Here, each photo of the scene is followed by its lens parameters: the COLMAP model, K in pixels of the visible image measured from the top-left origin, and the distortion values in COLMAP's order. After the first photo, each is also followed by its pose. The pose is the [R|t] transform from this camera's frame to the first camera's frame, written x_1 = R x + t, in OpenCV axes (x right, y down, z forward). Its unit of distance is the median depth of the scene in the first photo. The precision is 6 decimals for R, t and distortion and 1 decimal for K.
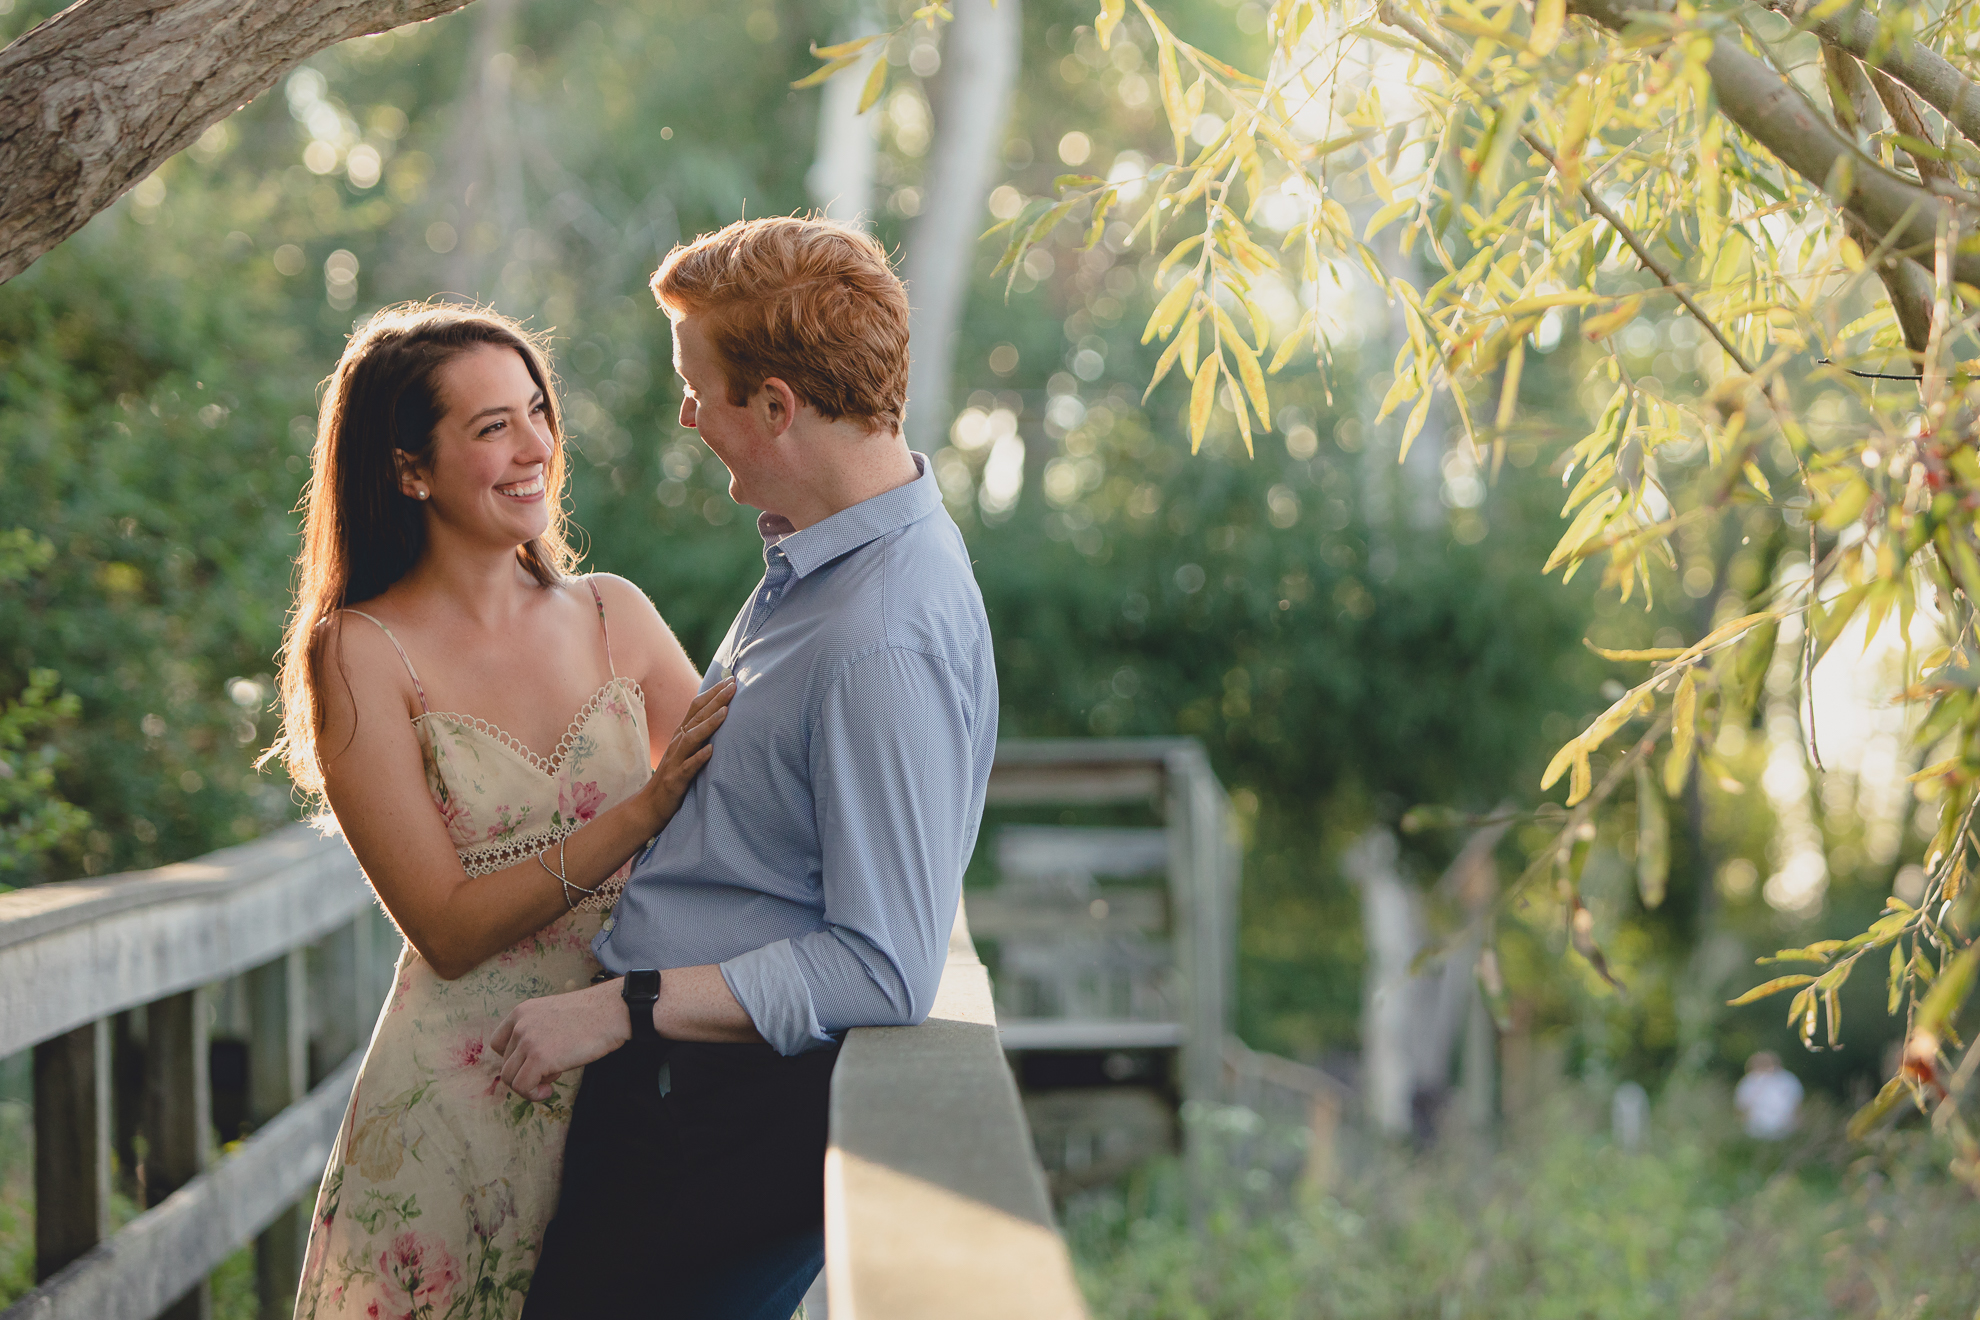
lens RADIAL K [[6700.0, 0, 990.0], [0, 6700.0, 660.0], [0, 0, 1]] dist [-0.046622, -1.229345]
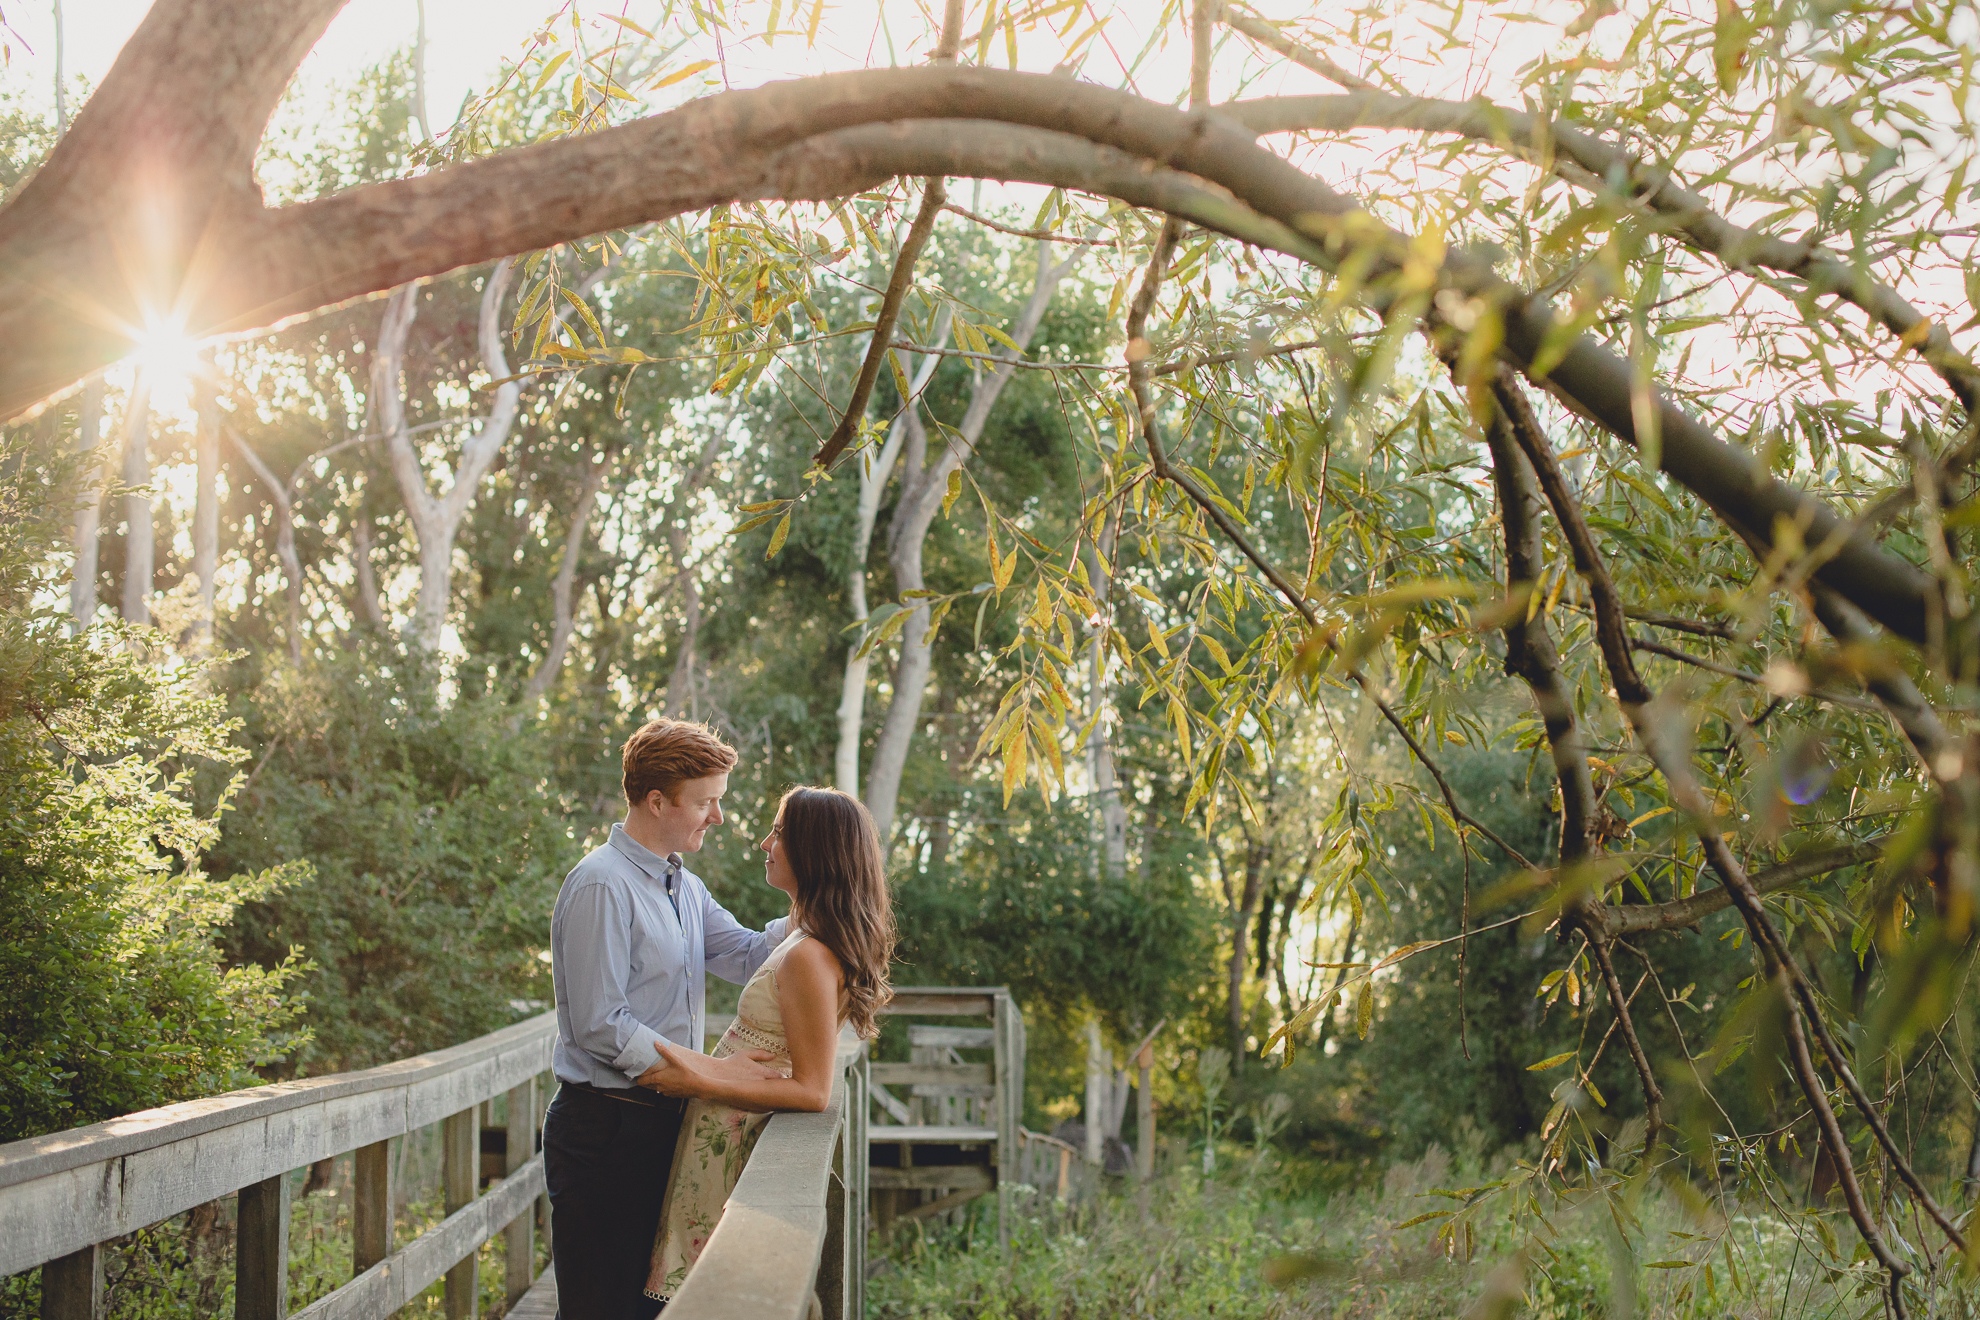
lens RADIAL K [[2290.4, 0, 990.0], [0, 2290.4, 660.0], [0, 0, 1]] dist [-0.008885, -0.000017]
pose [[0.999536, 0.025775, 0.016219, 0.016034], [-0.023727, 0.992989, -0.115803, -0.006502], [-0.019090, 0.115365, 0.993140, 0.414218]]
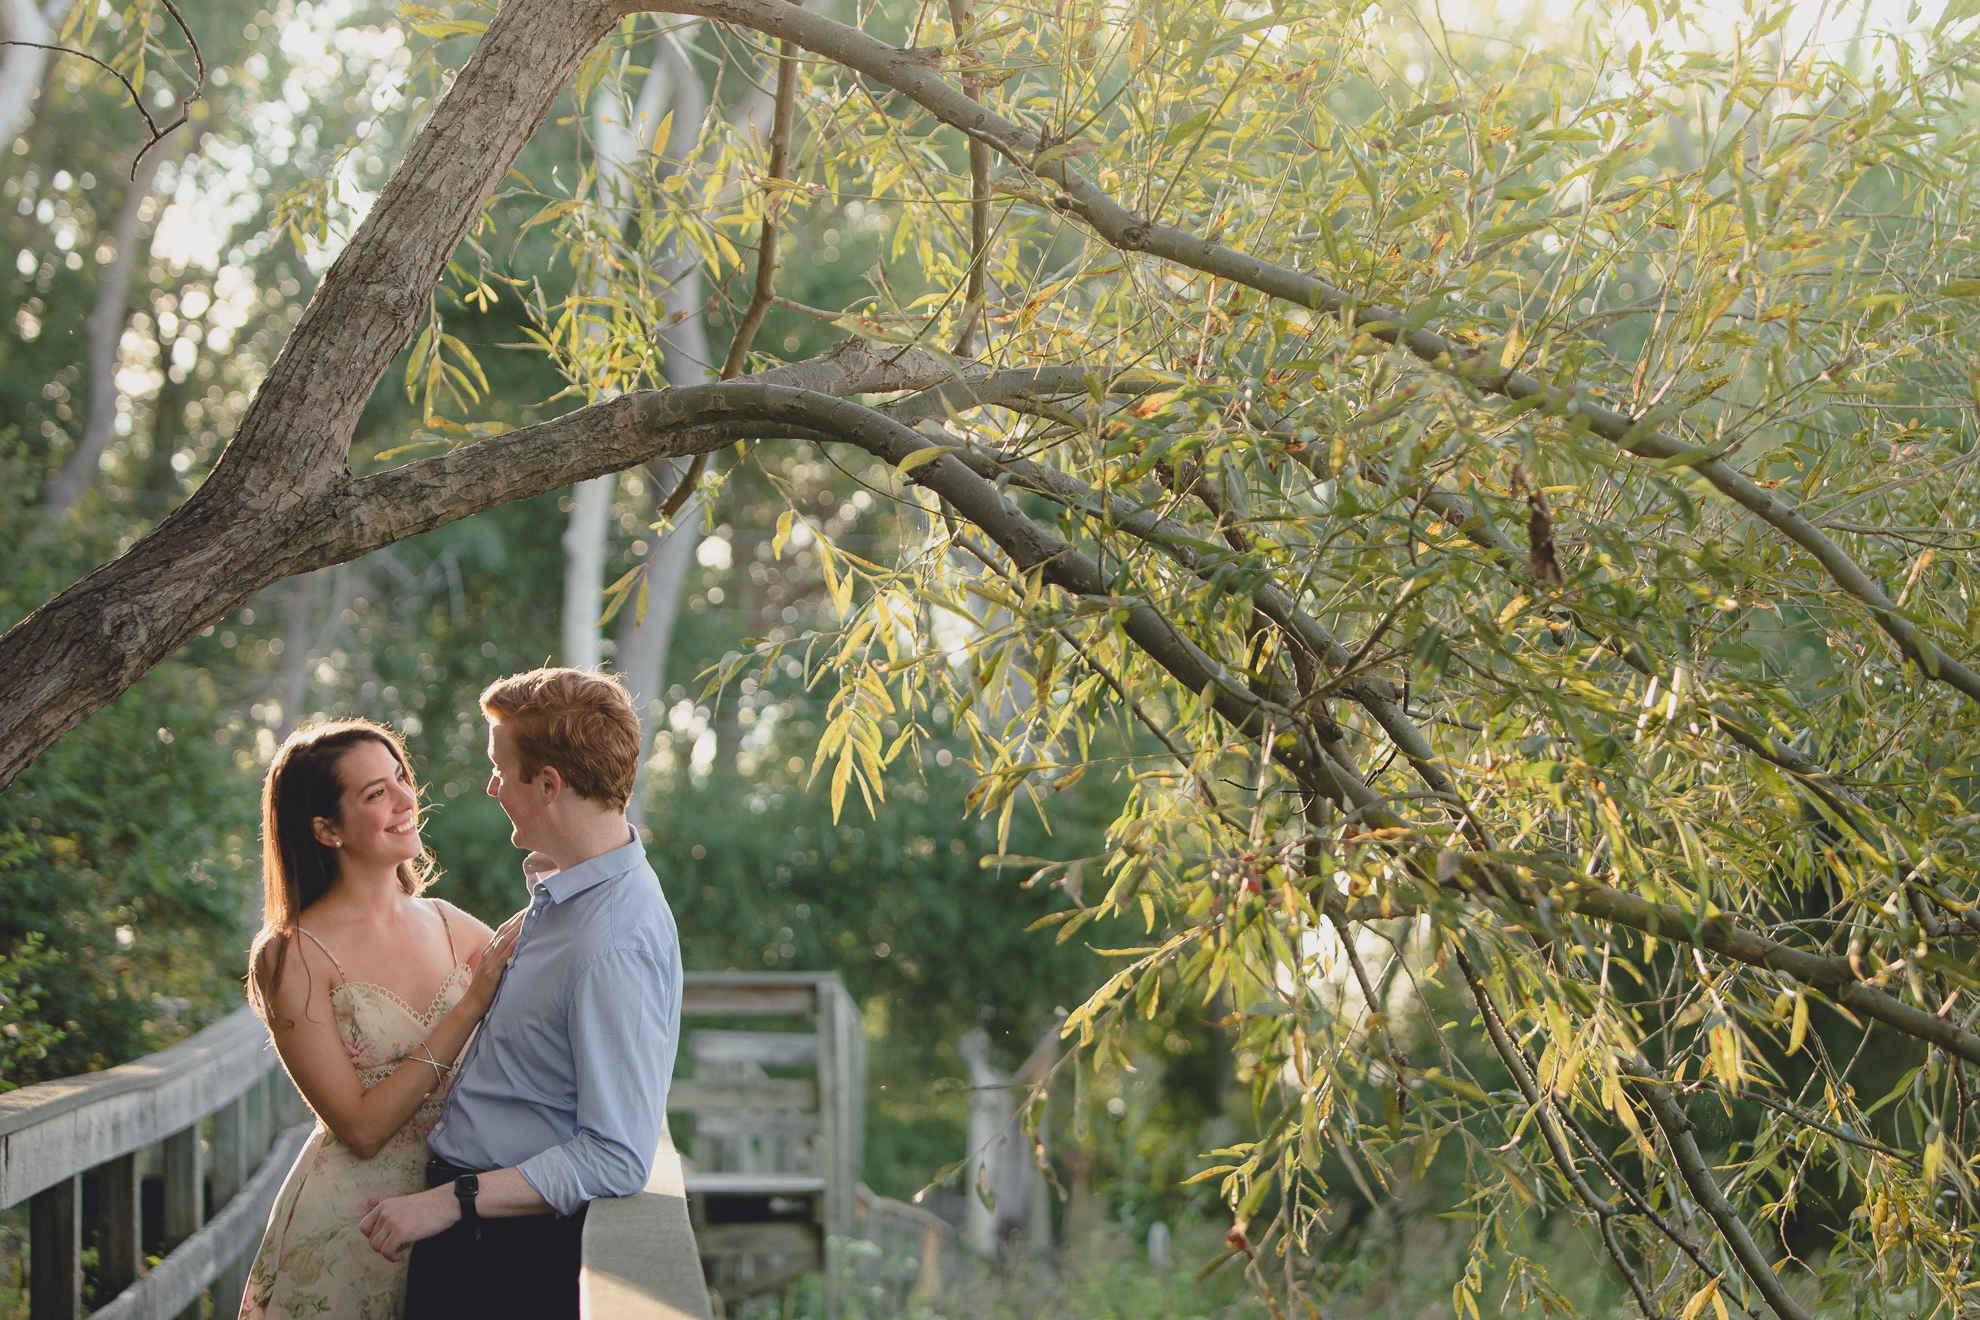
lens RADIAL K [[5805.6, 0, 990.0], [0, 5805.6, 660.0], [0, 0, 1]] dist [-0.117195, -2.170350]
pose [[0.998533, 0.019249, 0.050612, 0.000753], [-0.017776, 0.999410, -0.029386, -0.022851], [-0.051148, 0.028443, 0.998286, -0.250500]]
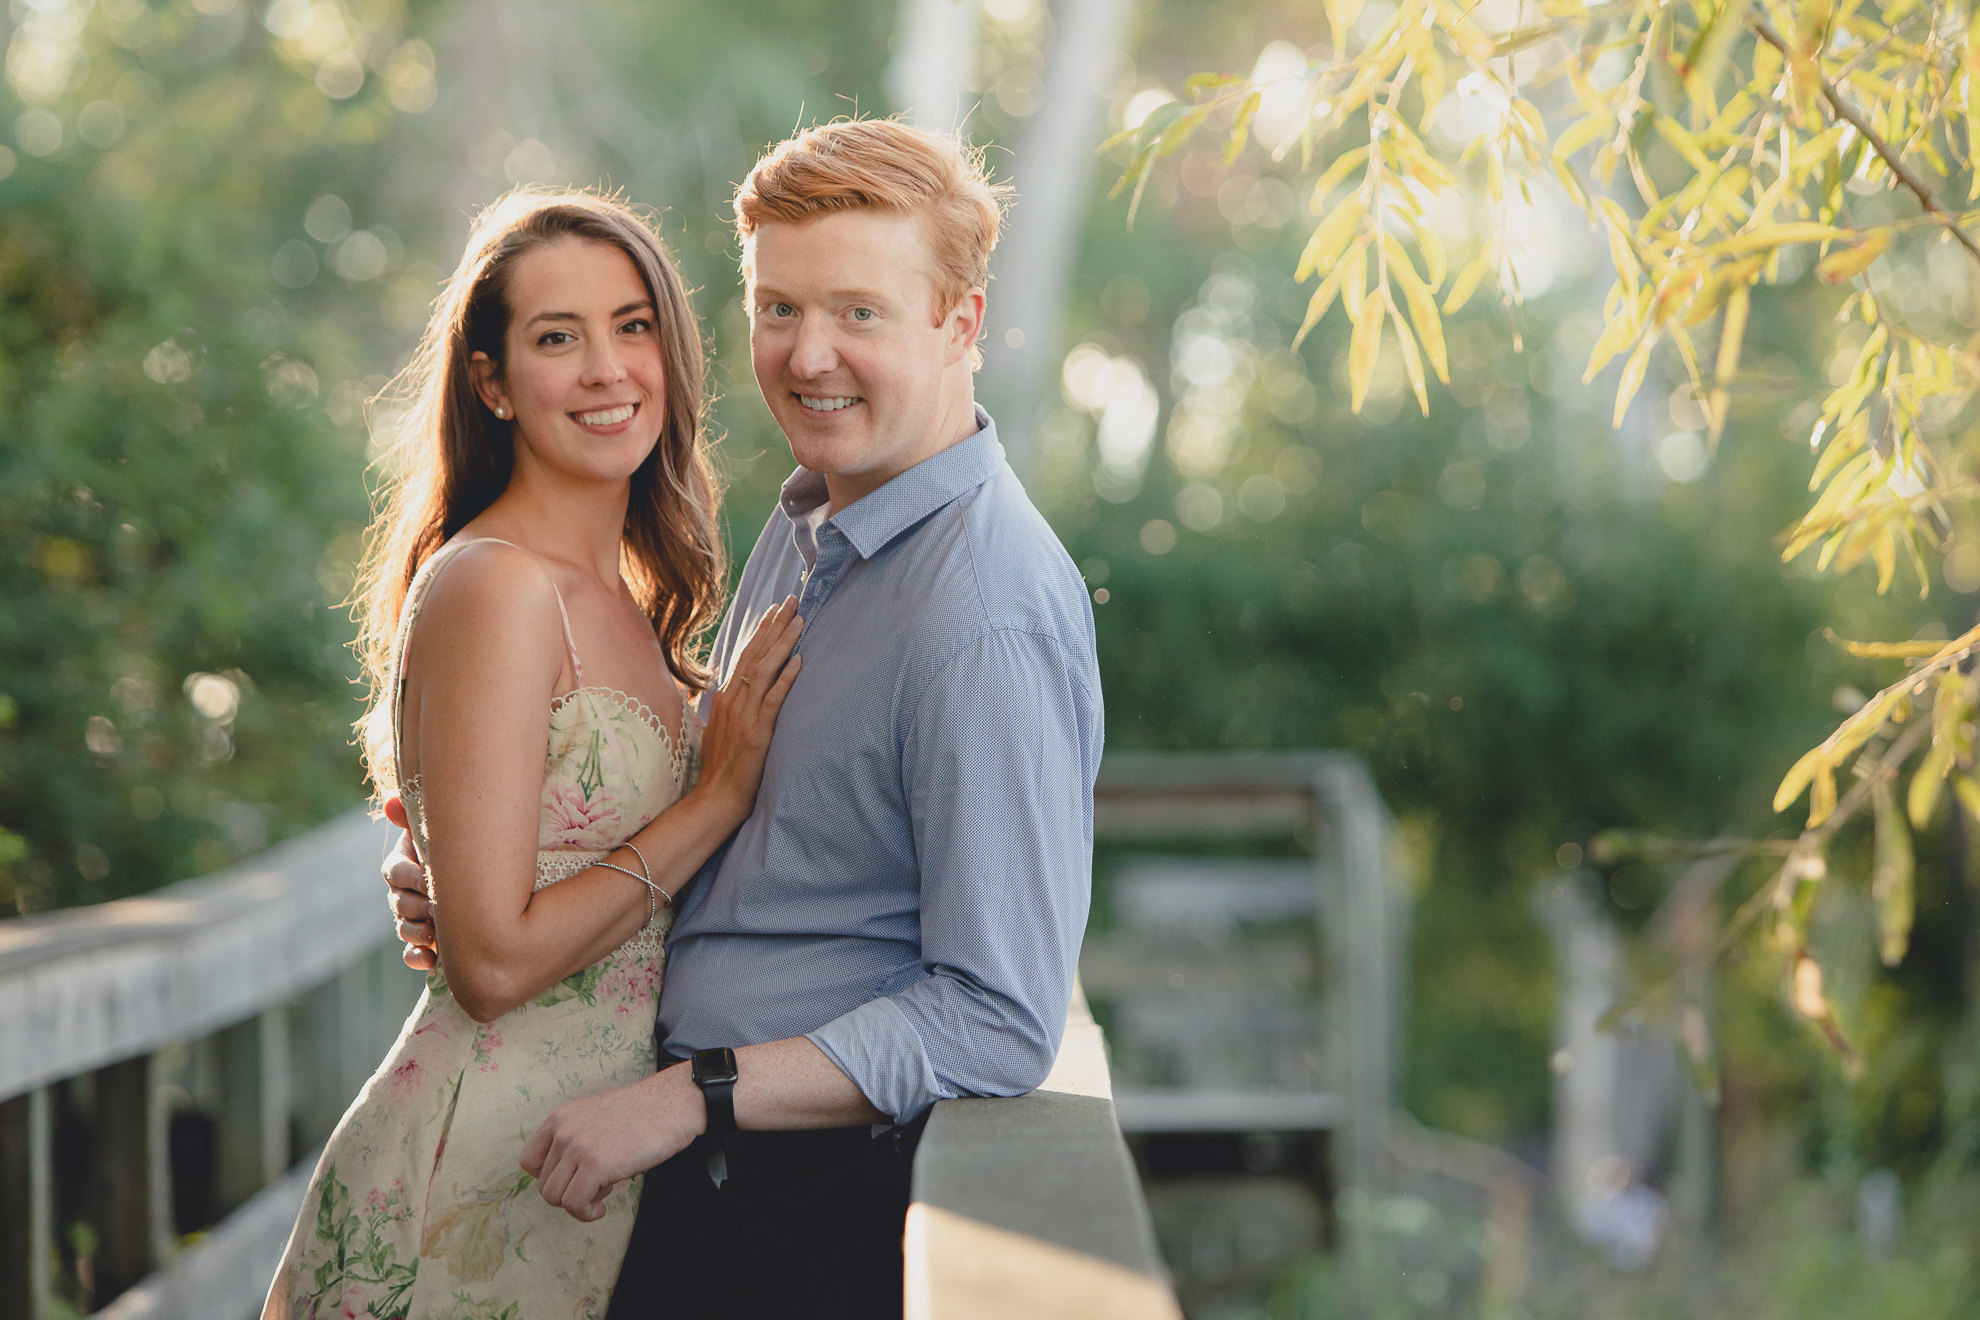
lens RADIAL K [[8389.1, 0, 1027.4], [0, 8389.1, 661.9], [0, 0, 1]] dist [-0.128997, 1.117557]
pose [[0.999967, 0.002893, -0.007550, -0.002252], [-0.002887, 0.999996, 0.000738, -0.000363], [0.007552, -0.000716, 0.999971, -0.039417]]
